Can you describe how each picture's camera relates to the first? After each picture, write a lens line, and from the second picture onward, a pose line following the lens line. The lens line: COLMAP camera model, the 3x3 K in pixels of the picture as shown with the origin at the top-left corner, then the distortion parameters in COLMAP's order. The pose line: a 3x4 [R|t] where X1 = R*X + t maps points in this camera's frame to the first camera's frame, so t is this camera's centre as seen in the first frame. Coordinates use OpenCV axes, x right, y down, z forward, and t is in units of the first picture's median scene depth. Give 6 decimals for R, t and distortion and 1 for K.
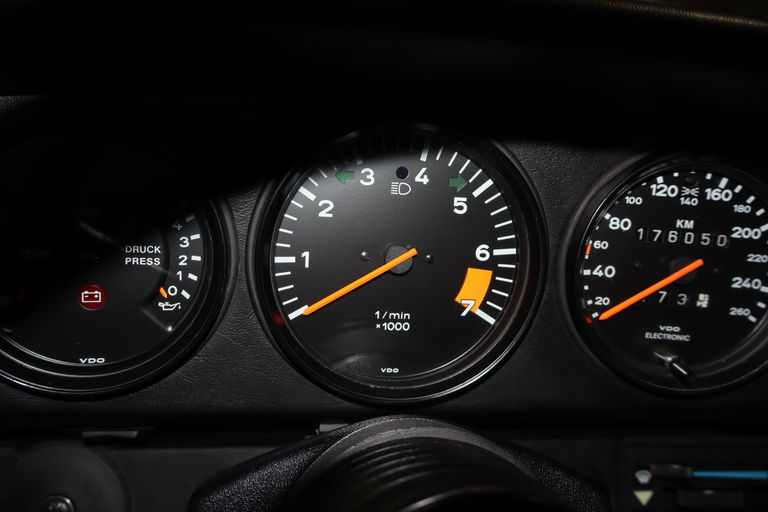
lens RADIAL K [[656.0, 0, 384.0], [0, 656.0, 255.9], [0, 0, 1]] dist [-0.005666, 0.004008]
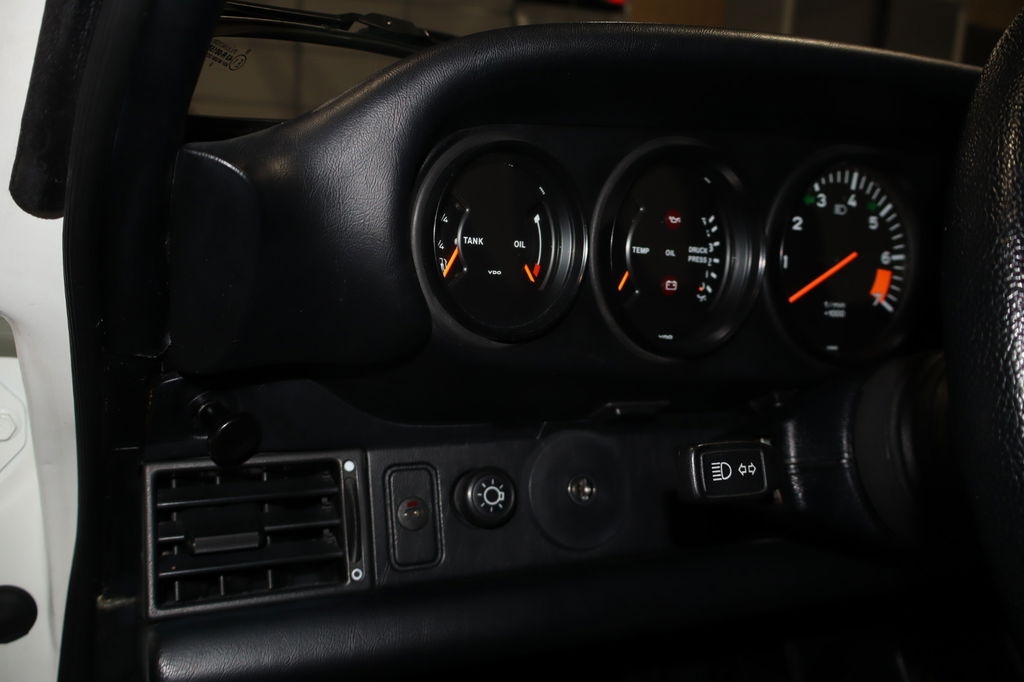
lens RADIAL K [[874.6, 0, 511.9], [0, 874.6, 341.9], [0, 0, 1]] dist [-0.005666, 0.004008]
pose [[0.957617, -0.040635, 0.285163, -1.125334], [0.063506, 0.995423, -0.071417, 0.250690], [-0.280955, 0.086499, 0.955815, -0.506953]]
